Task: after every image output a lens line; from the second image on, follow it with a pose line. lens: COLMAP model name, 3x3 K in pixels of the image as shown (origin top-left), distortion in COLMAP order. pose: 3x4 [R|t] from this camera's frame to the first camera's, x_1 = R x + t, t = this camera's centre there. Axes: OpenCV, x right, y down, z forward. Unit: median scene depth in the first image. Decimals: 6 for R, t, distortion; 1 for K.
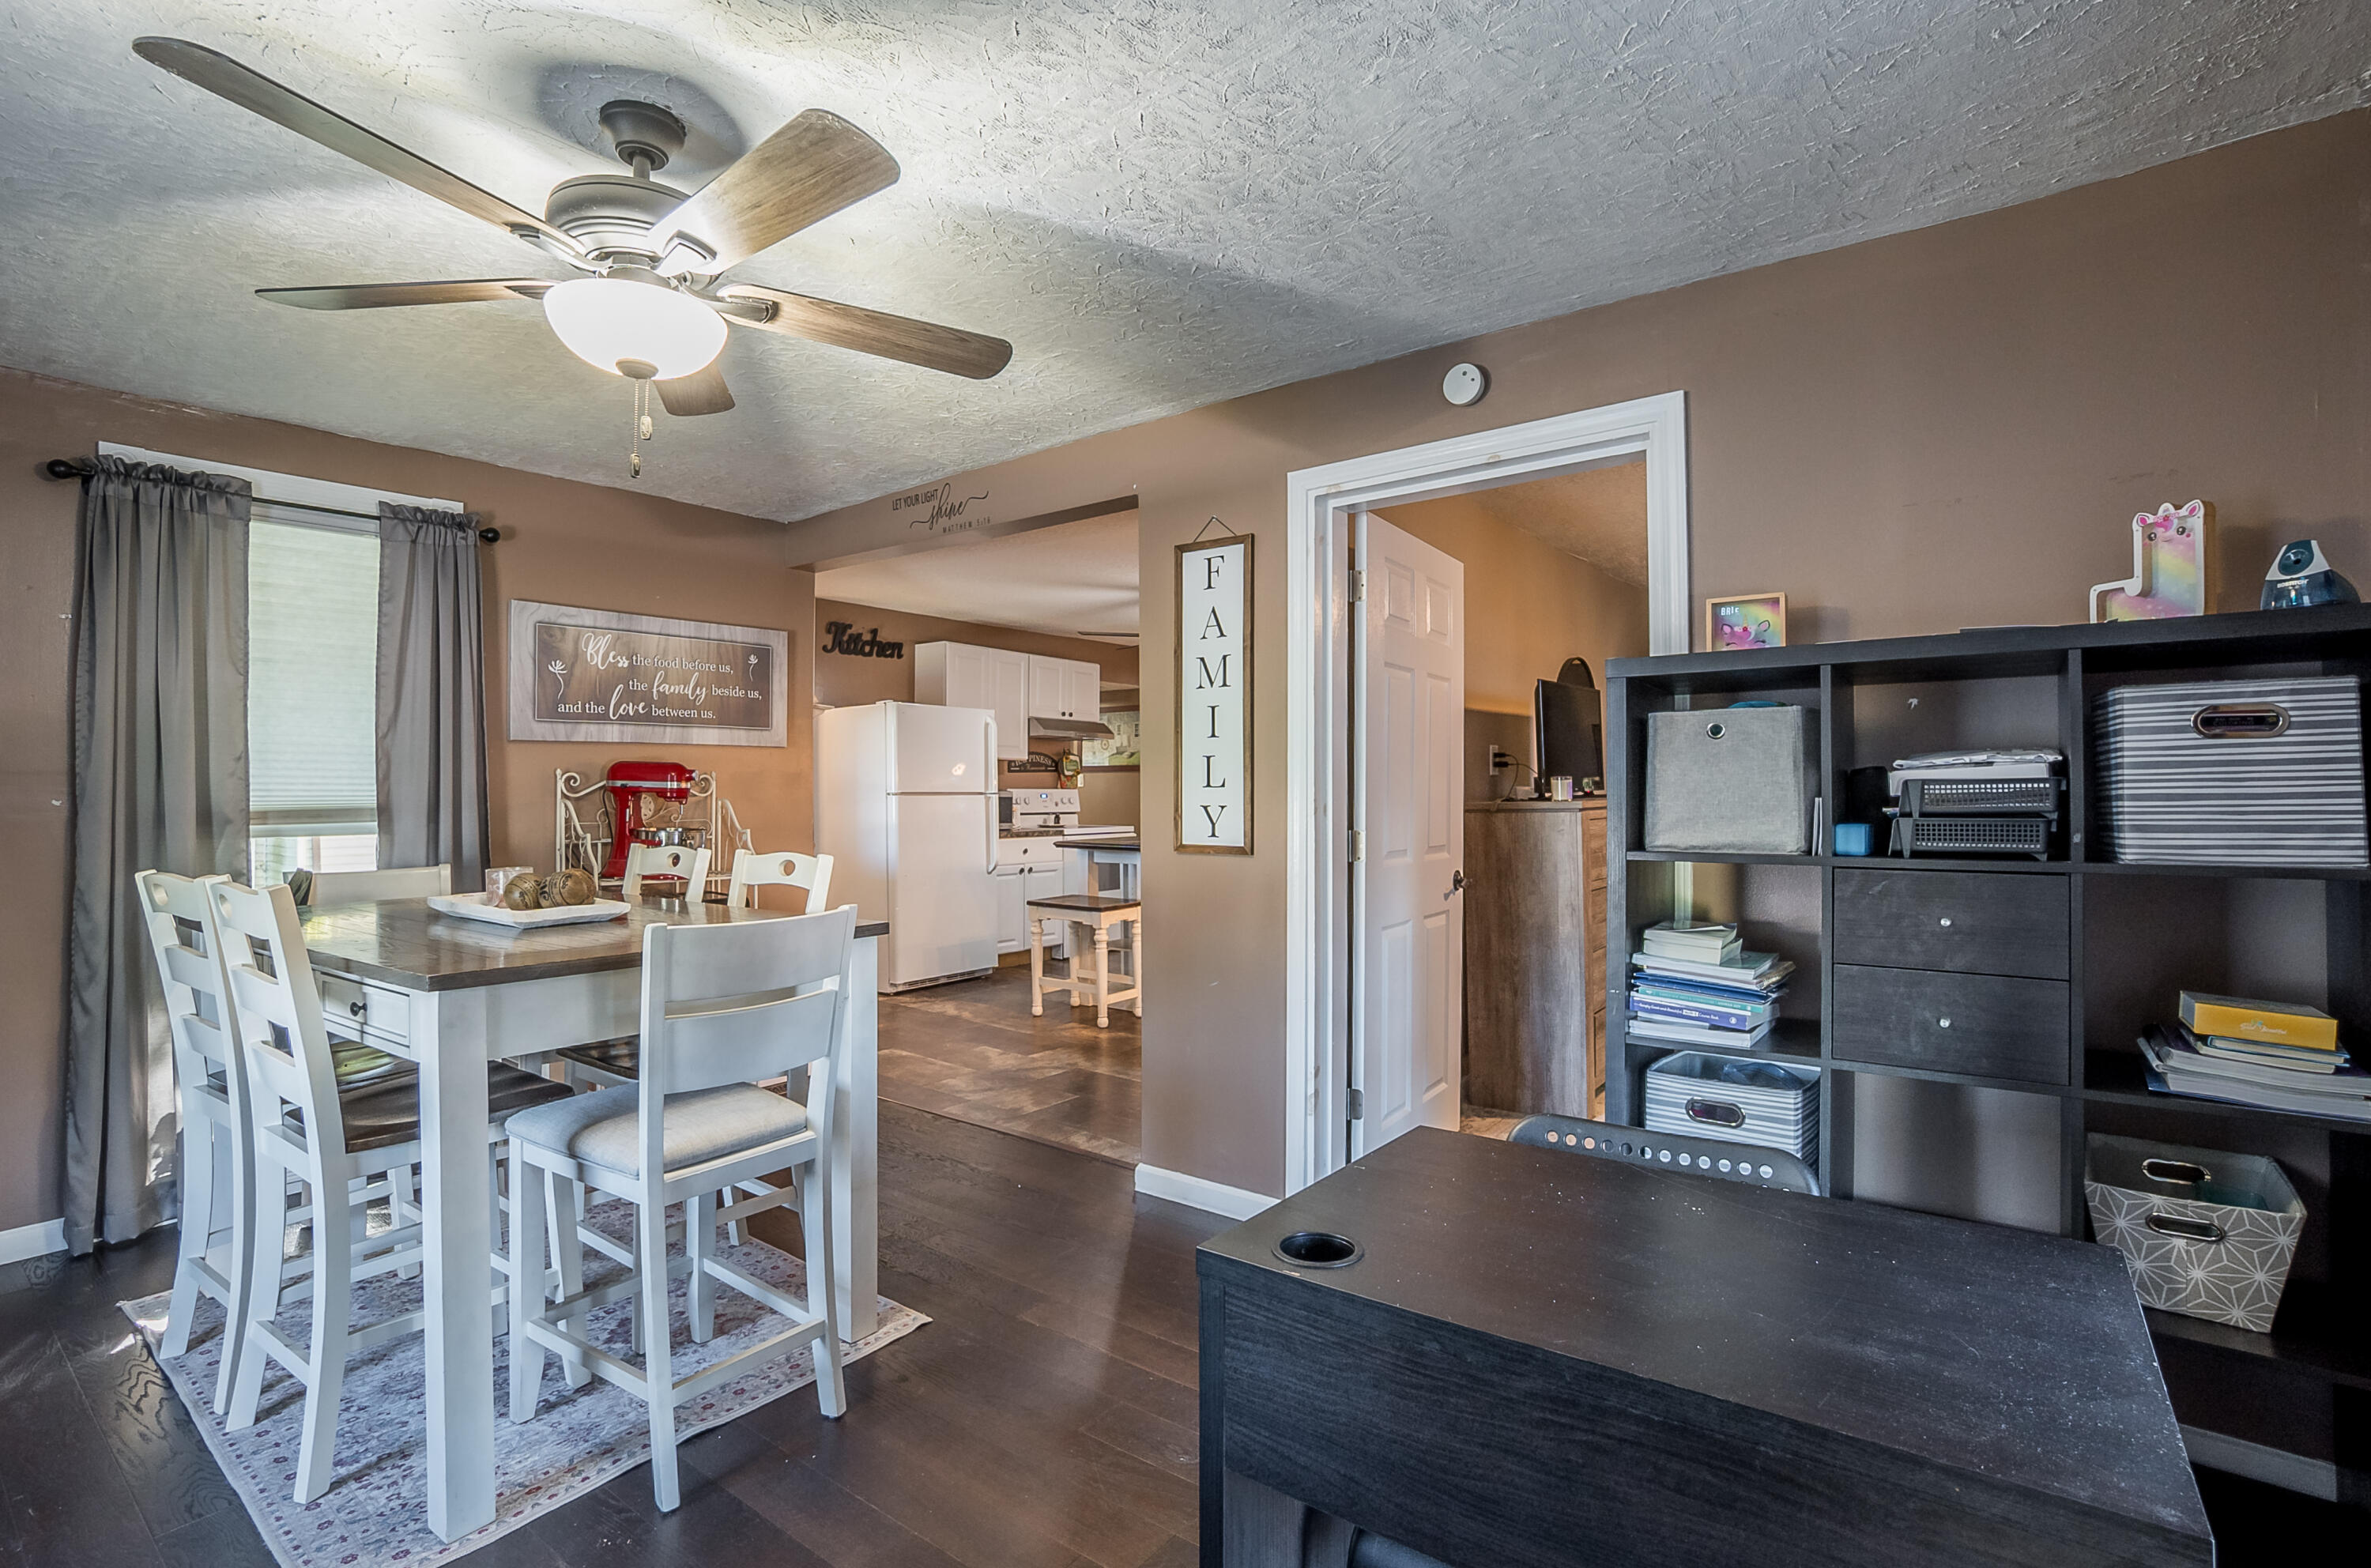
lens RADIAL K [[1081.6, 0, 1178.8], [0, 1081.6, 789.1], [0, 0, 1]] dist [-0.001171, -0.000244]
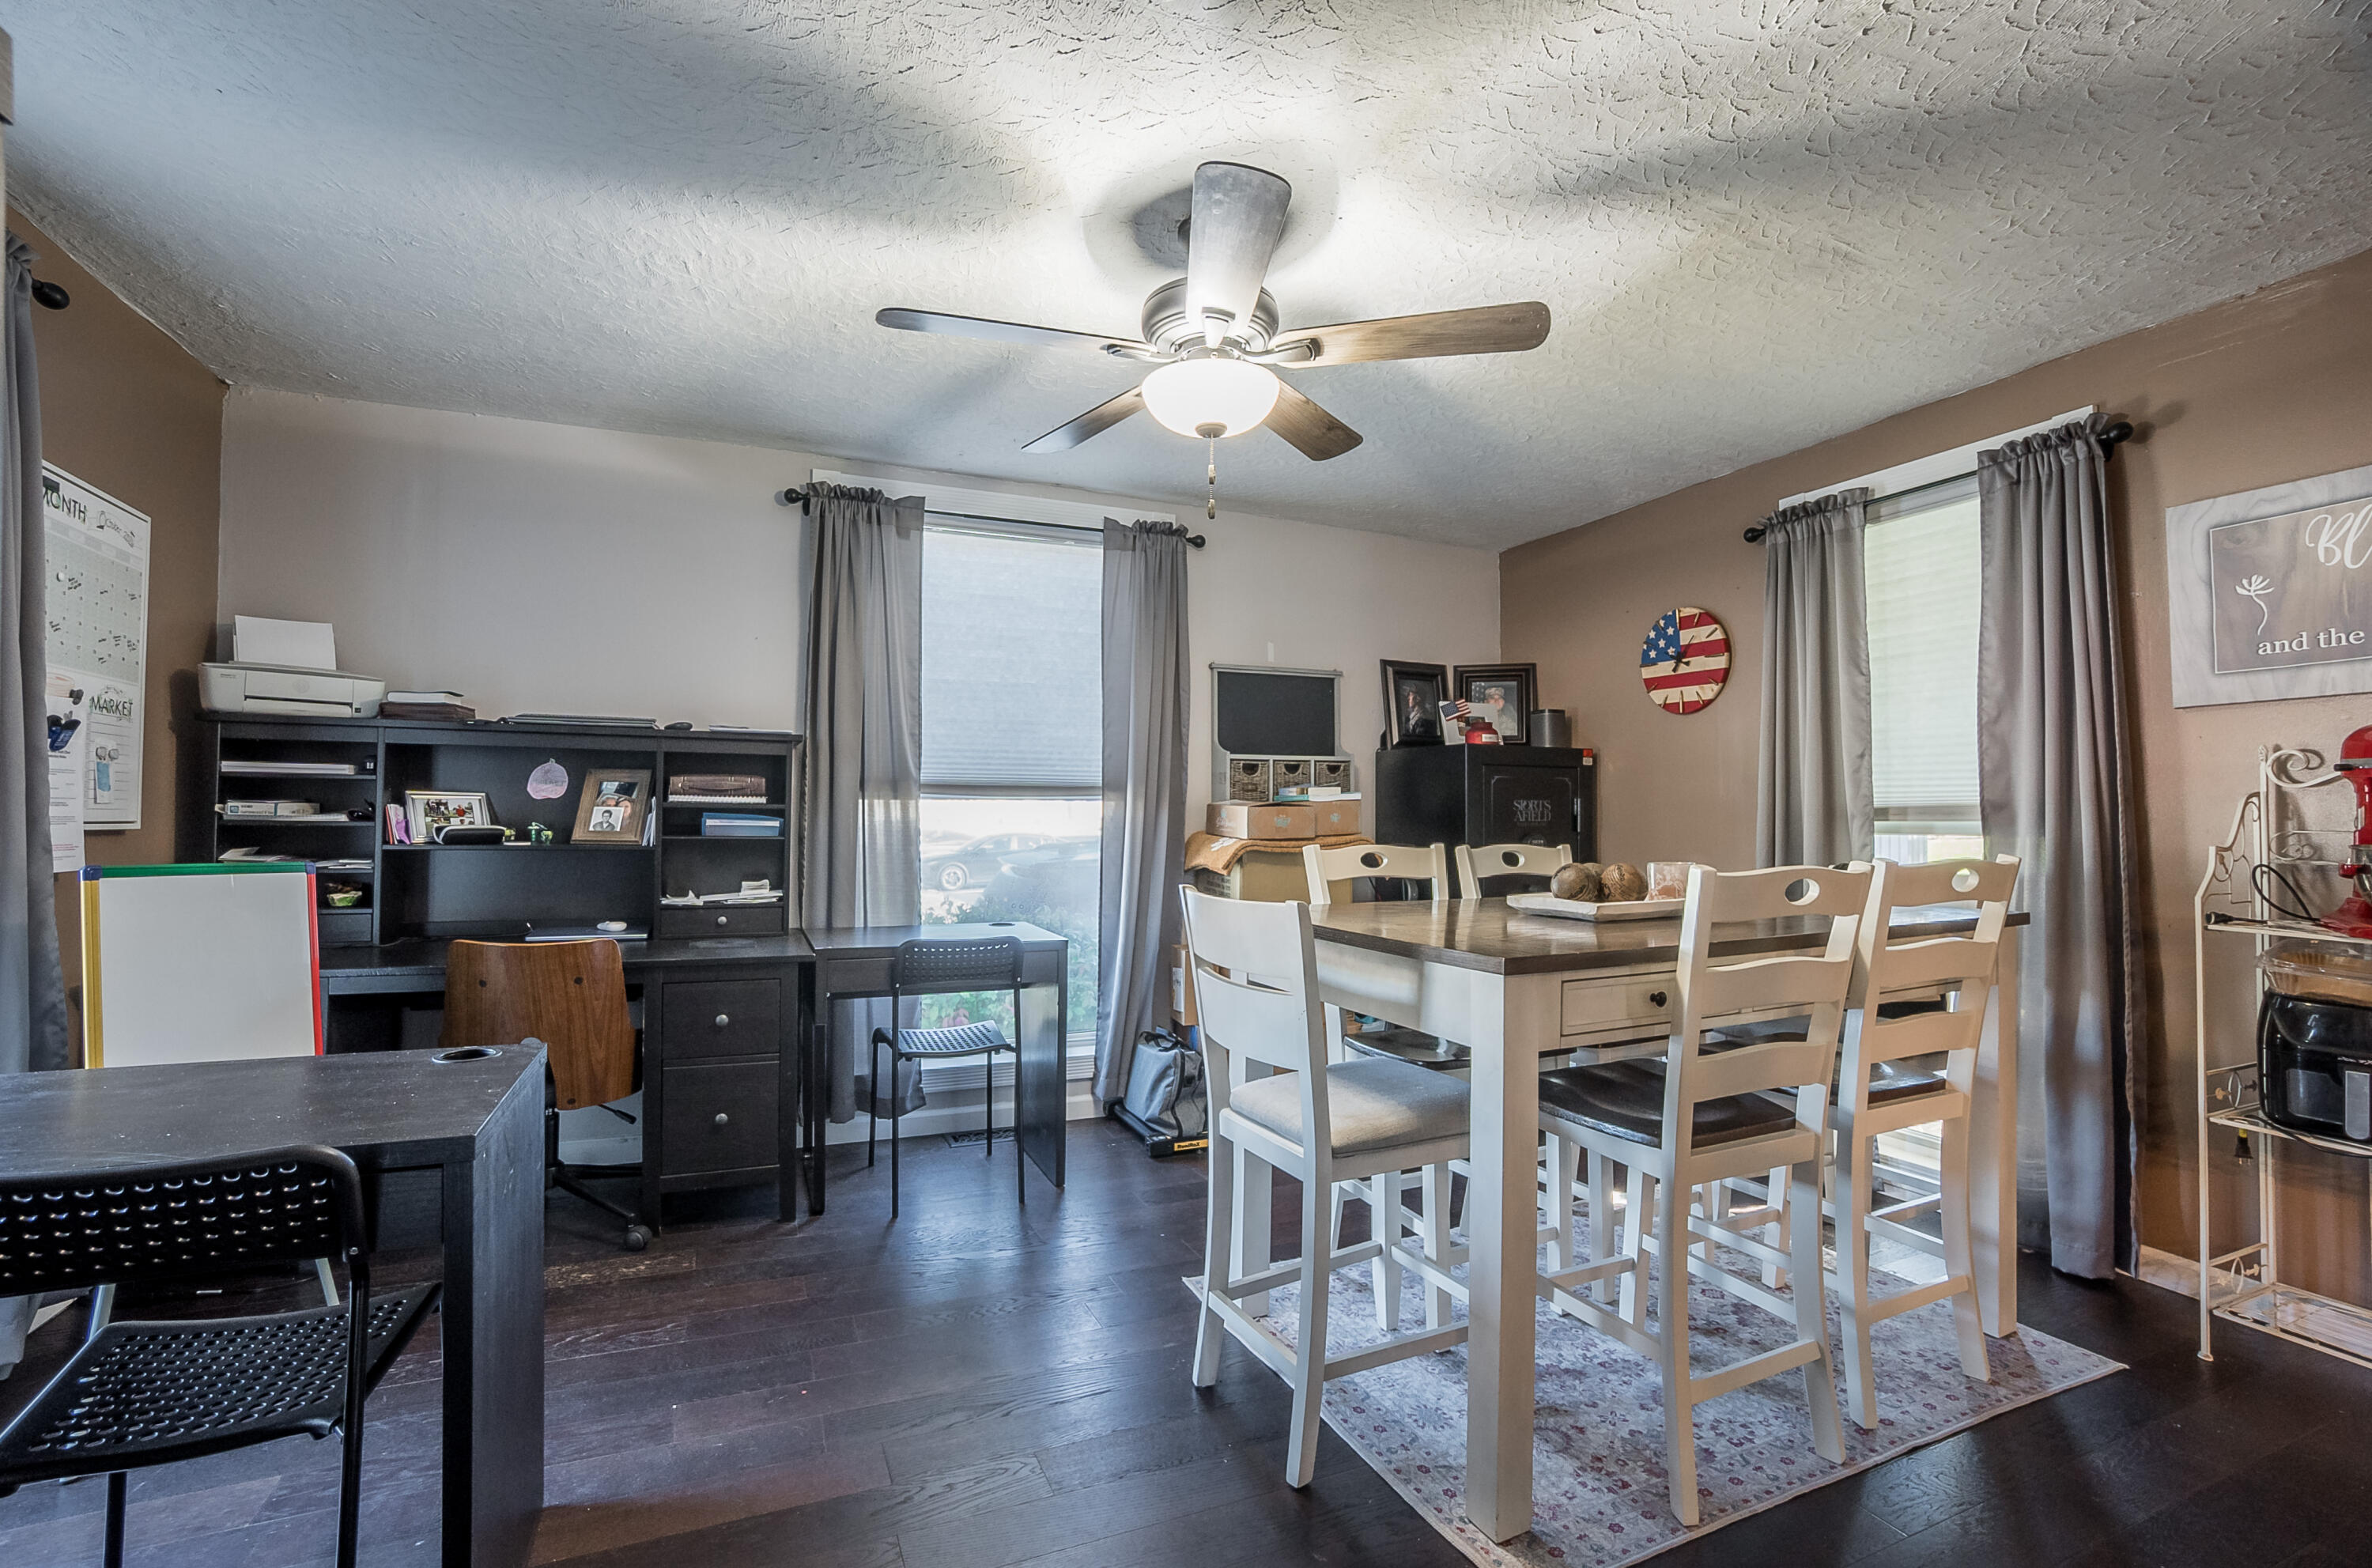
lens RADIAL K [[1082.1, 0, 1178.2], [0, 1082.1, 790.5], [0, 0, 1]] dist [-0.001171, -0.000244]
pose [[-0.463825, -0.018445, -0.885735, 0.322436], [0.003341, 0.999740, -0.022569, 0.023384], [0.885920, -0.013428, -0.463643, 0.818908]]
